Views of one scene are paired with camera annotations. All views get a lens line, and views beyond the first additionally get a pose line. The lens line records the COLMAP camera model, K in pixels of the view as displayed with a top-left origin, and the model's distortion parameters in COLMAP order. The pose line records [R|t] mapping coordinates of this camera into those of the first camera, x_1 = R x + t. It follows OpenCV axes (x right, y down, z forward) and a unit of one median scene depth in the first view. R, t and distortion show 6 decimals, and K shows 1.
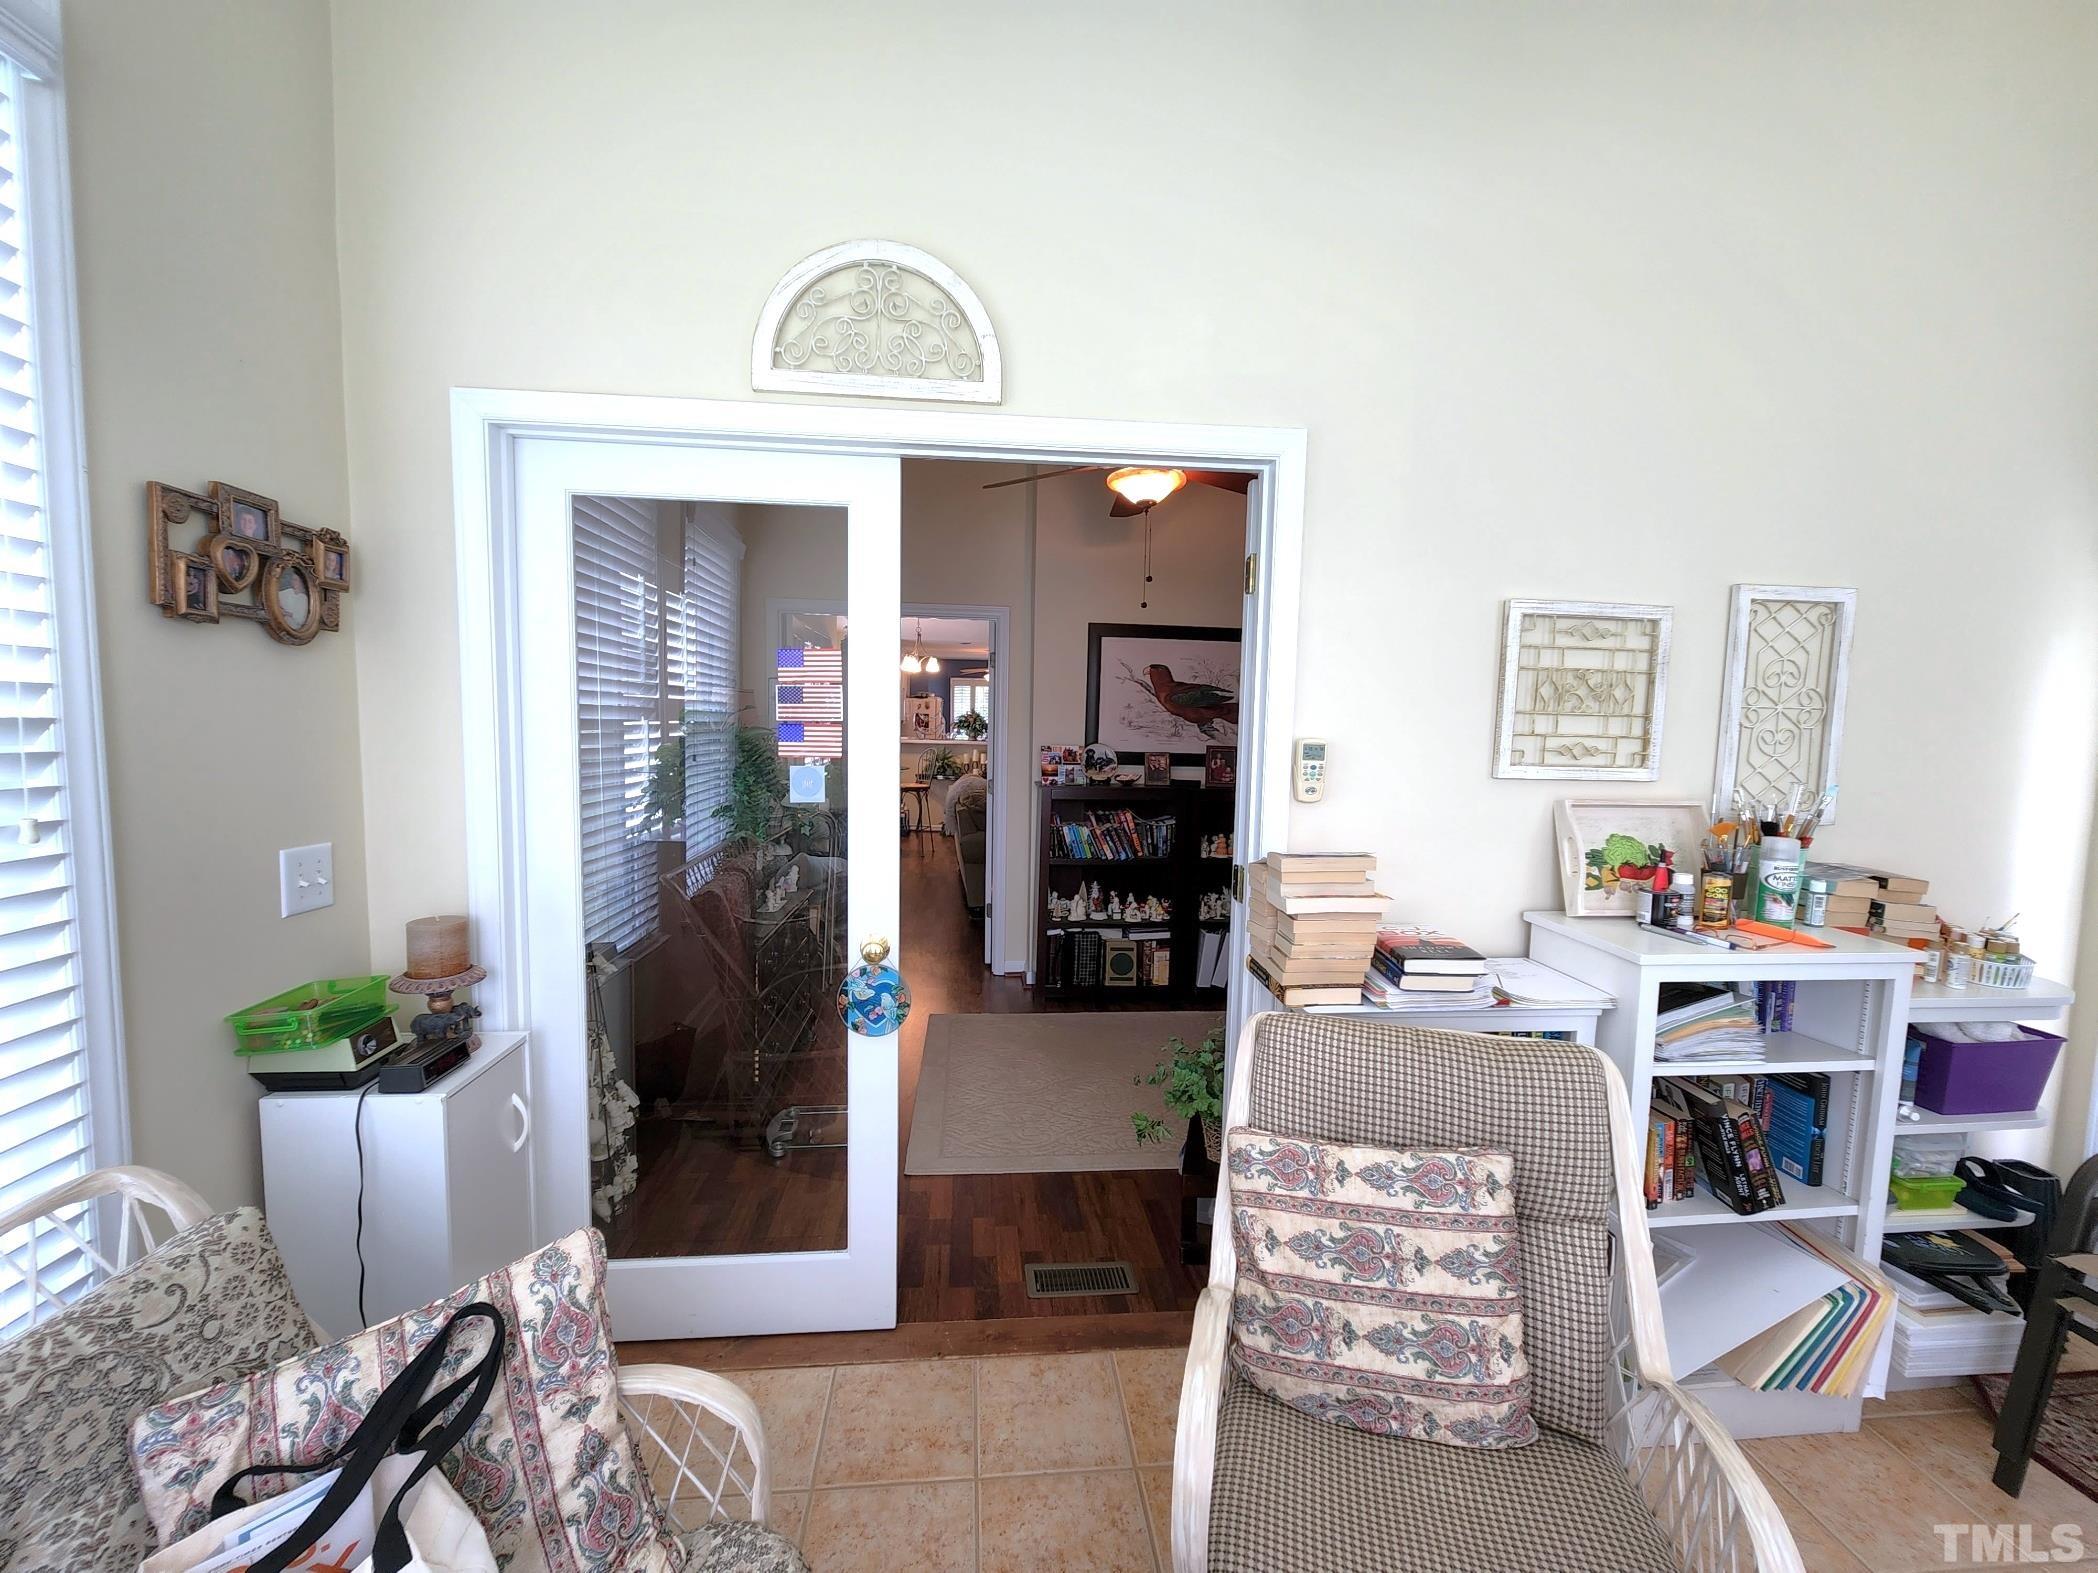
lens RADIAL K [[859.8, 0, 1049.0], [0, 859.8, 786.5], [0, 0, 1]] dist [0.000952, 0.000268]
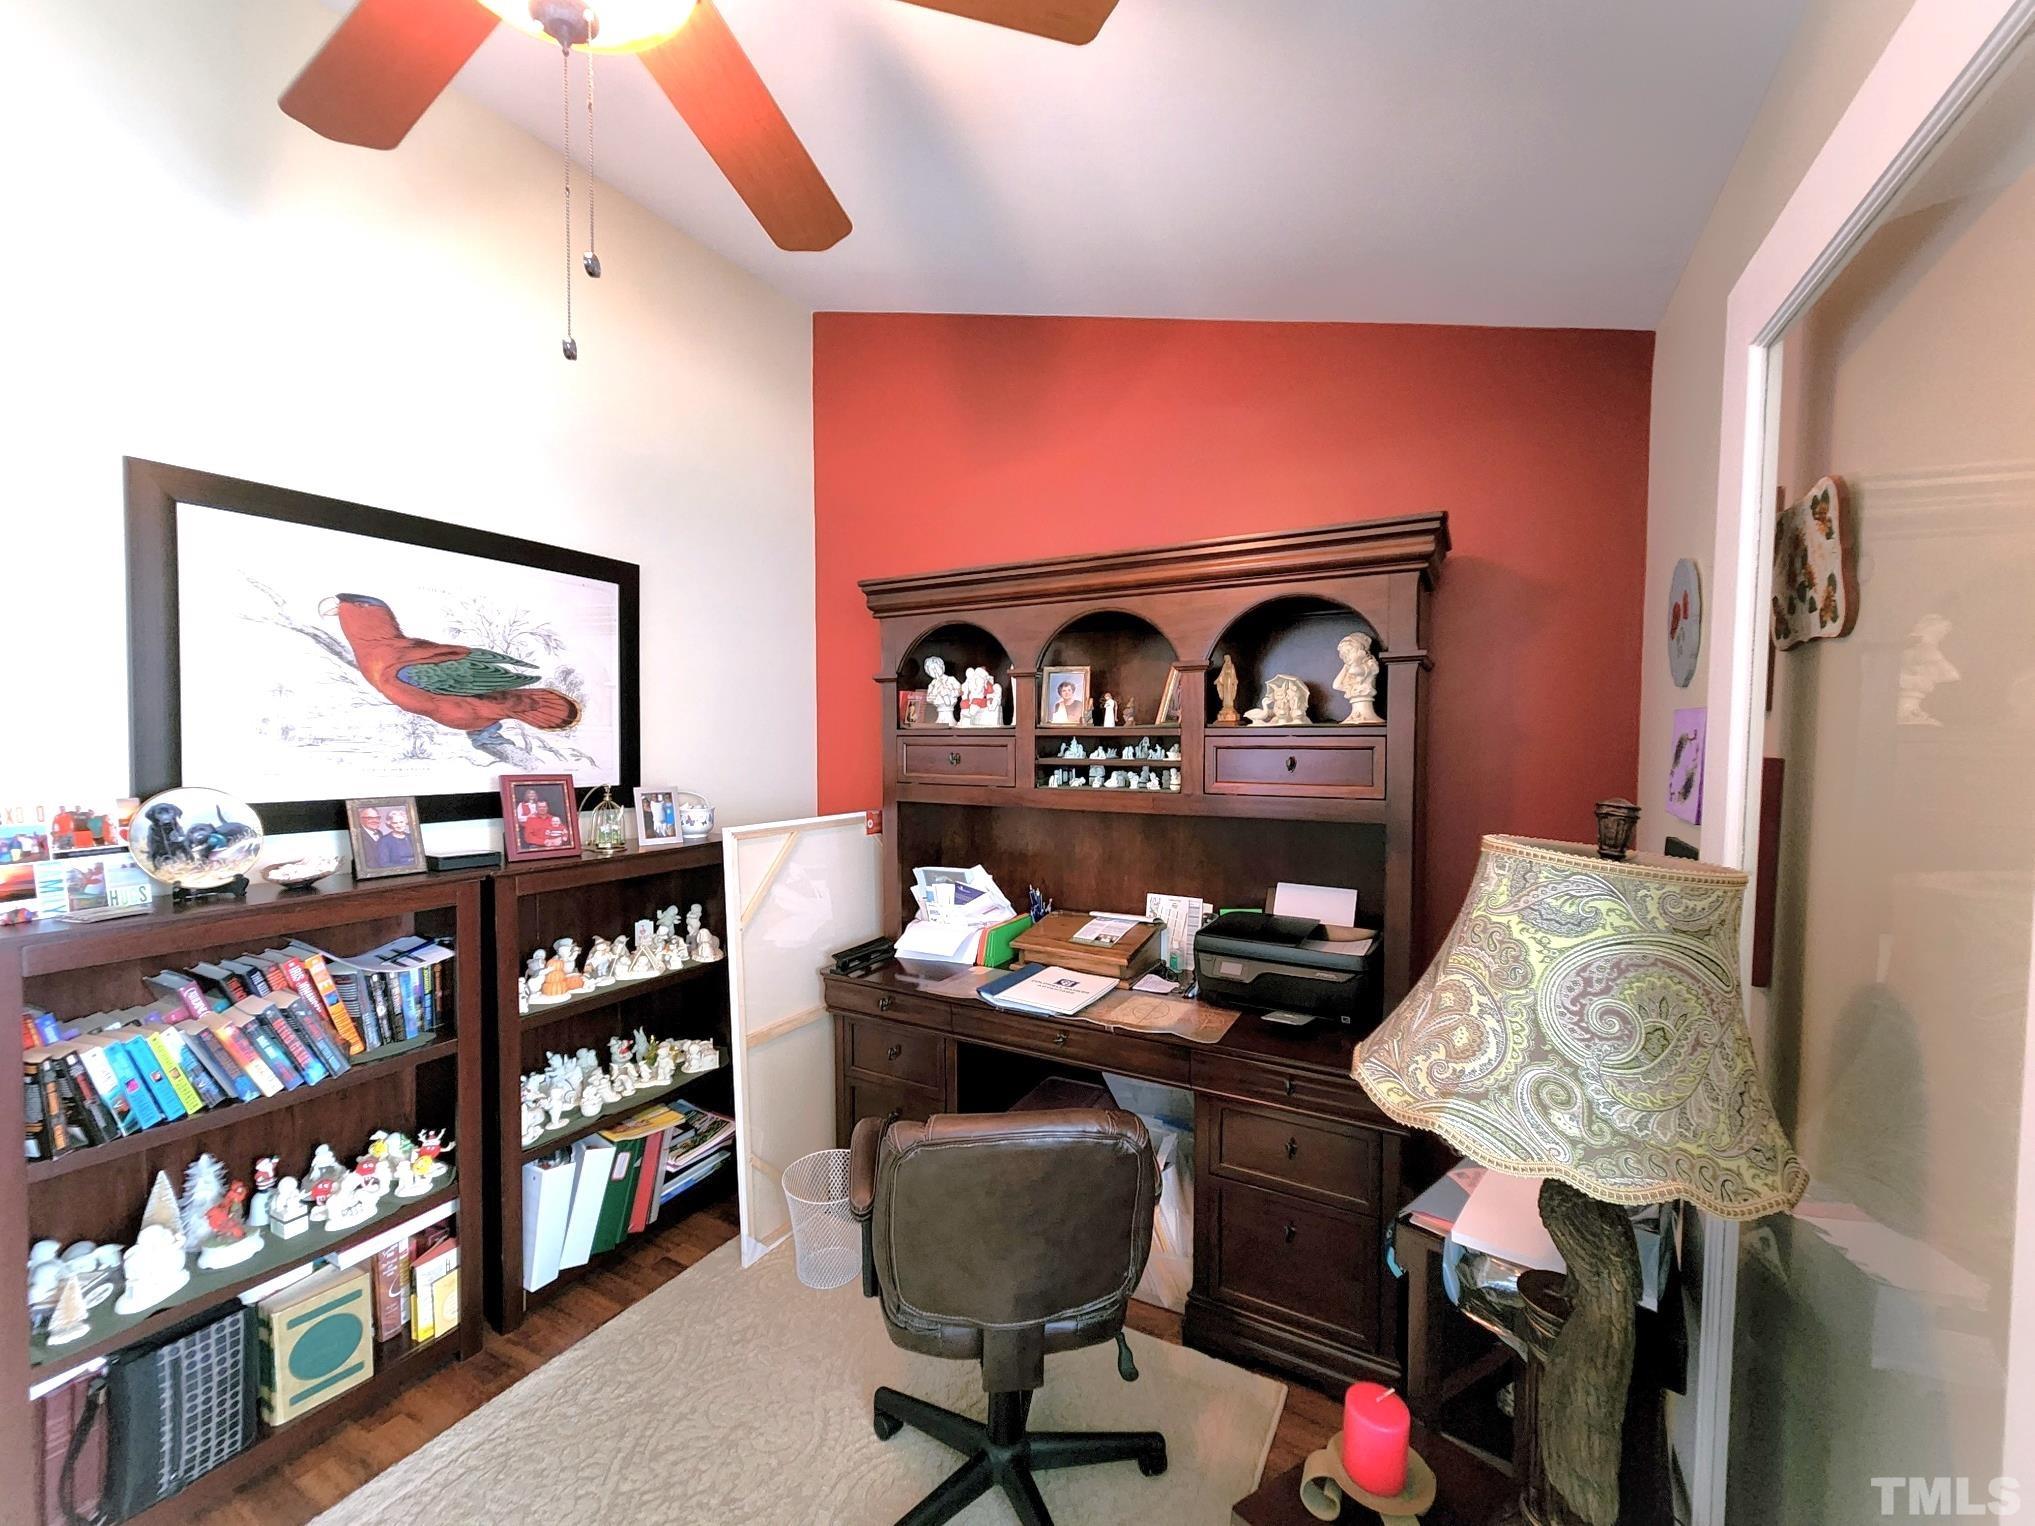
lens RADIAL K [[835.3, 0, 1017.5], [0, 835.3, 763.0], [0, 0, 1]] dist [-0.003160, -0.000616]
pose [[0.557207, -0.048471, 0.828958, -0.040785], [0.071688, 0.997376, 0.010131, -0.038964], [-0.827273, 0.053781, 0.559220, 0.506611]]
